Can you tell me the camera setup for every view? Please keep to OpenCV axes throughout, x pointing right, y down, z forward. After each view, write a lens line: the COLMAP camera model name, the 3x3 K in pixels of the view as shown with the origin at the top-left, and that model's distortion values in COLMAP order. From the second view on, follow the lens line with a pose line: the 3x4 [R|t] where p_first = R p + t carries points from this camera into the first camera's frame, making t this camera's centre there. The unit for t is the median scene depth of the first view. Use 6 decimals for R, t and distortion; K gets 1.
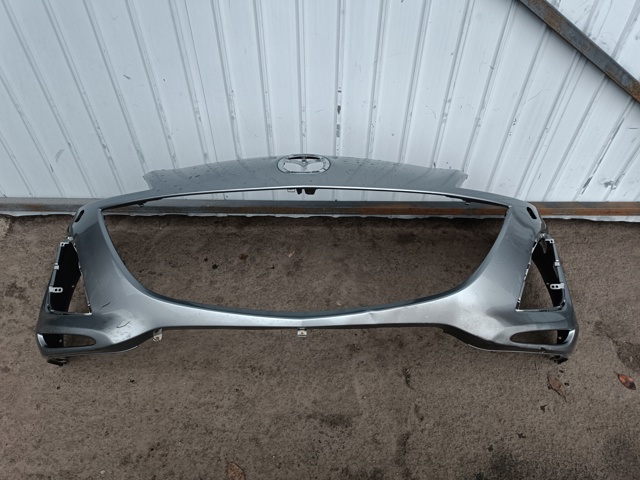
lens RADIAL K [[471.2, 0, 317.6], [0, 471.2, 238.3], [0, 0, 1]] dist [0.009130, -0.004452]
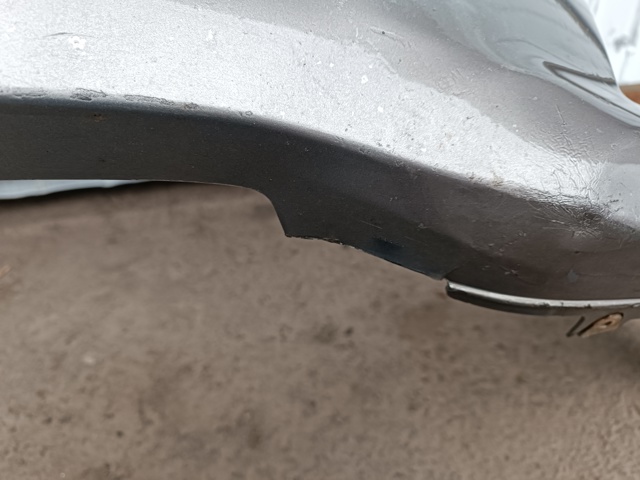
lens RADIAL K [[471.2, 0, 321.1], [0, 471.2, 239.9], [0, 0, 1]] dist [0.009130, -0.004452]
pose [[0.978977, -0.140073, 0.148270, 0.178689], [0.173540, 0.953970, -0.244591, 0.169271], [-0.107185, 0.265180, 0.958223, 0.595110]]
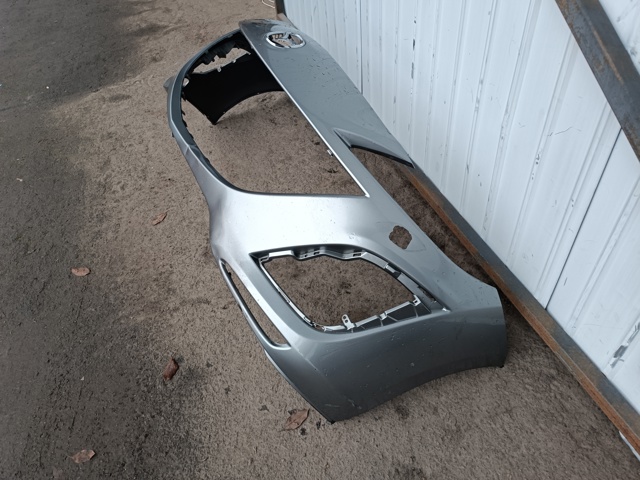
lens RADIAL K [[471.2, 0, 317.9], [0, 471.2, 242.7], [0, 0, 1]] dist [0.009130, -0.004452]
pose [[0.331955, 0.645185, -0.688144, 0.768611], [-0.620420, 0.698848, 0.355936, -0.189992], [0.710553, 0.308784, 0.632272, 0.359059]]
